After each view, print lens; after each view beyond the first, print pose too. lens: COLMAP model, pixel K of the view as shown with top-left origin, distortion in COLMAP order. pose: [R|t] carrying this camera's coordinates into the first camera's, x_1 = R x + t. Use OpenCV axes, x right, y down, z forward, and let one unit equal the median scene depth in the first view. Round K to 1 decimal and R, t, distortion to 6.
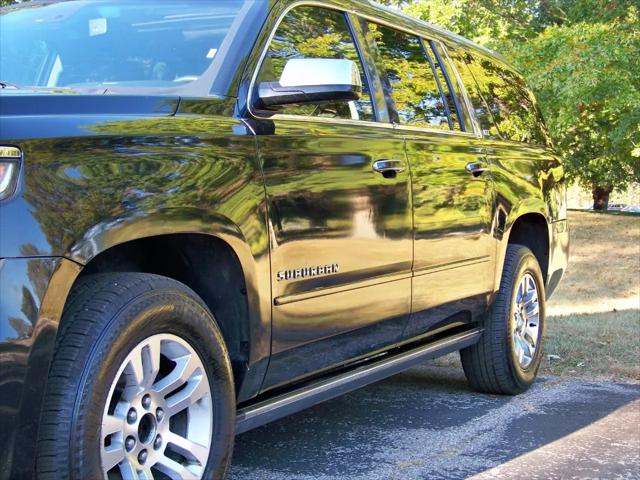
lens RADIAL K [[1168.9, 0, 320.9], [0, 1168.9, 252.4], [0, 0, 1]] dist [-0.015160, 0.041523]
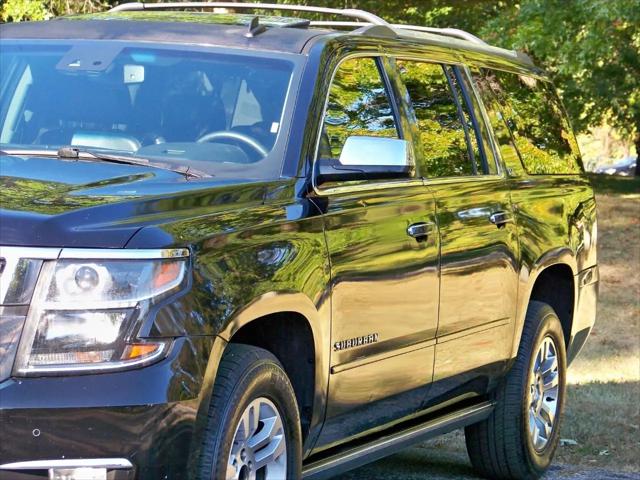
lens RADIAL K [[2531.9, 0, 320.0], [0, 2531.9, 240.0], [0, 0, 1]] dist [0.005826, -3.908692]
pose [[0.993191, 0.047497, 0.106372, -0.199657], [-0.048336, 0.998817, 0.005321, -0.058721], [-0.105994, -0.010426, 0.994312, -0.859817]]
